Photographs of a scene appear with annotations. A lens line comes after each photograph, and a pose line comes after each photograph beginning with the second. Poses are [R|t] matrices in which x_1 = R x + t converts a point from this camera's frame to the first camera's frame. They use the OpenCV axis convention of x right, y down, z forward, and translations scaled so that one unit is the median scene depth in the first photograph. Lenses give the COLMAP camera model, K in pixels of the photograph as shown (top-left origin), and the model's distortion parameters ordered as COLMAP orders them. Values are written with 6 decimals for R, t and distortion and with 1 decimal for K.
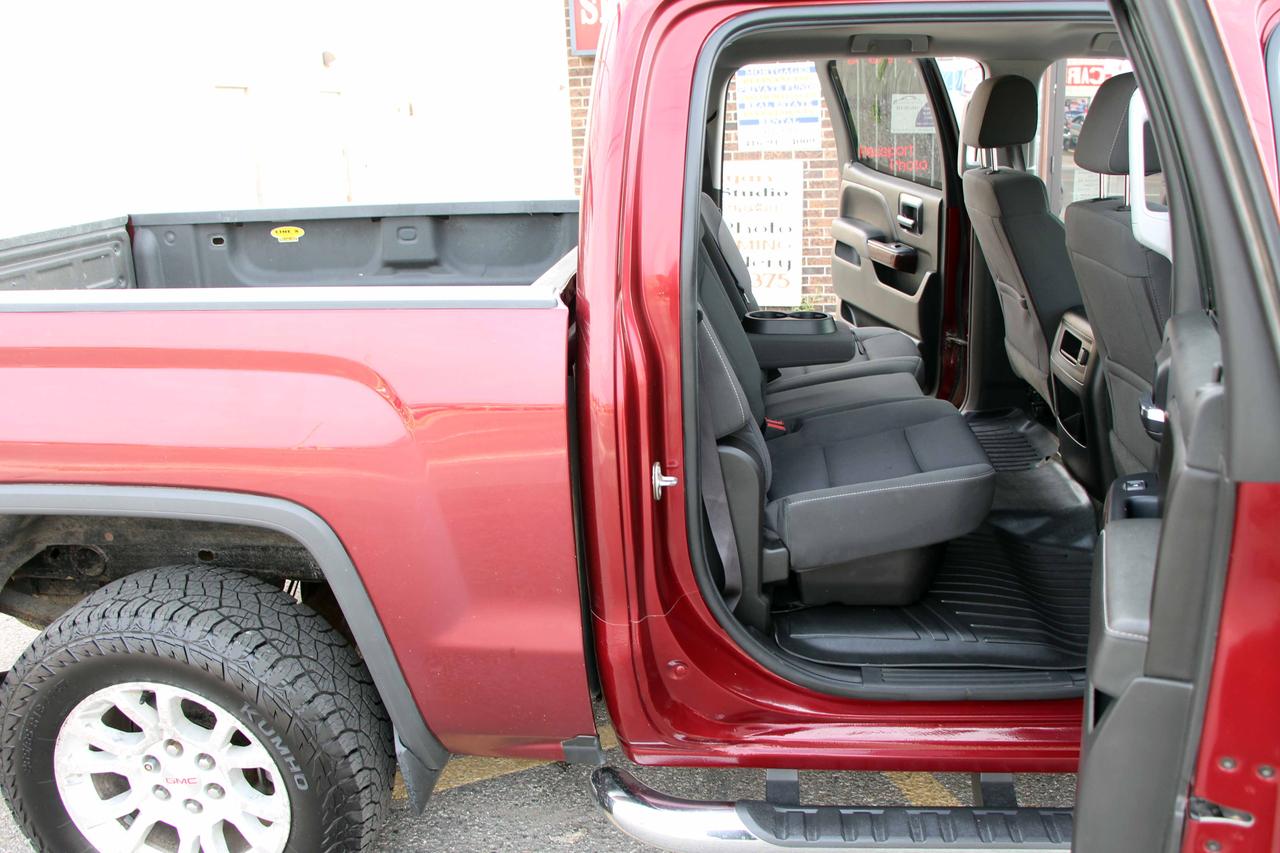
lens RADIAL K [[1044.8, 0, 640.0], [0, 1044.8, 426.5], [0, 0, 1]] dist [-0.210880, 0.195450]
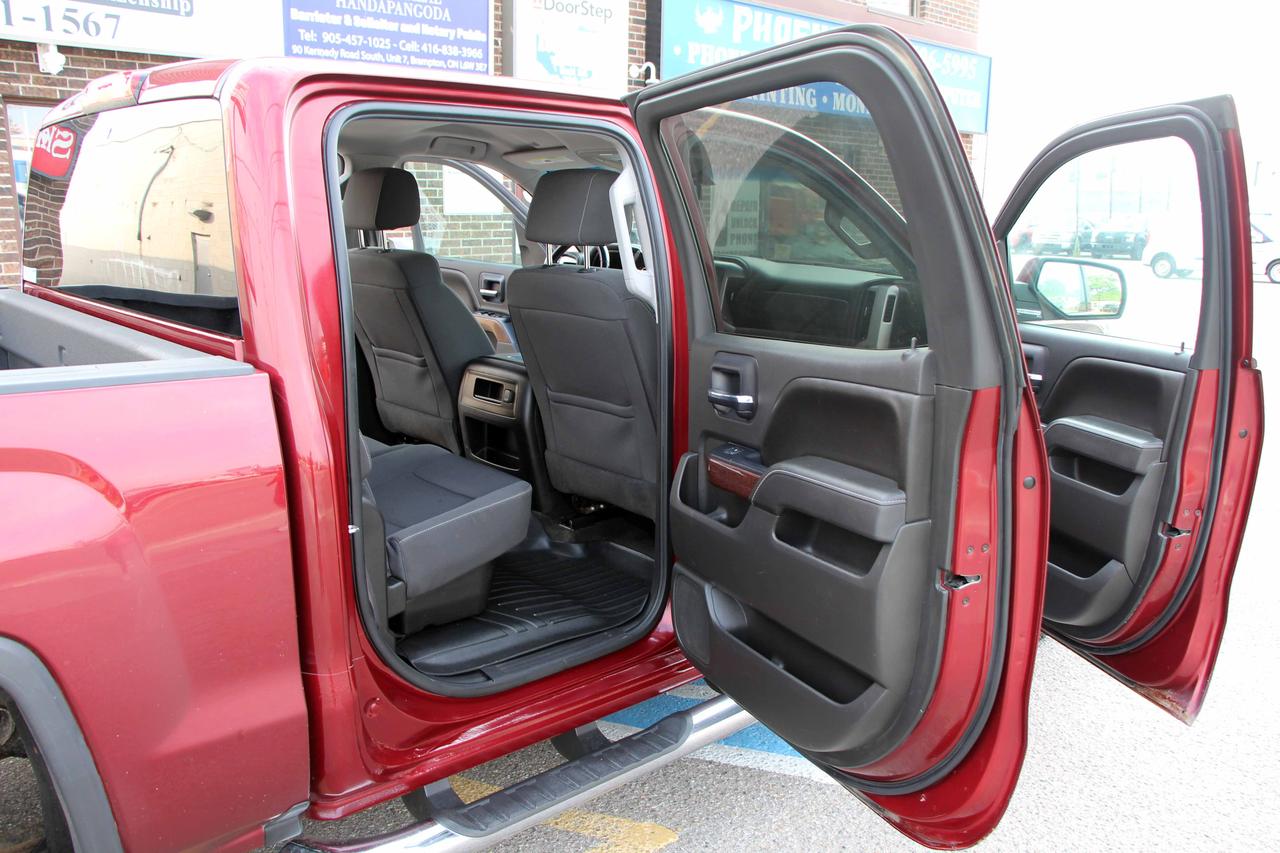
lens RADIAL K [[1044.8, 0, 640.0], [0, 1044.8, 426.5], [0, 0, 1]] dist [-0.210880, 0.195450]
pose [[0.649286, -0.108905, 0.752707, -0.507406], [0.176687, 0.984216, -0.010010, 0.009870], [-0.739736, 0.139493, 0.658280, 0.066803]]
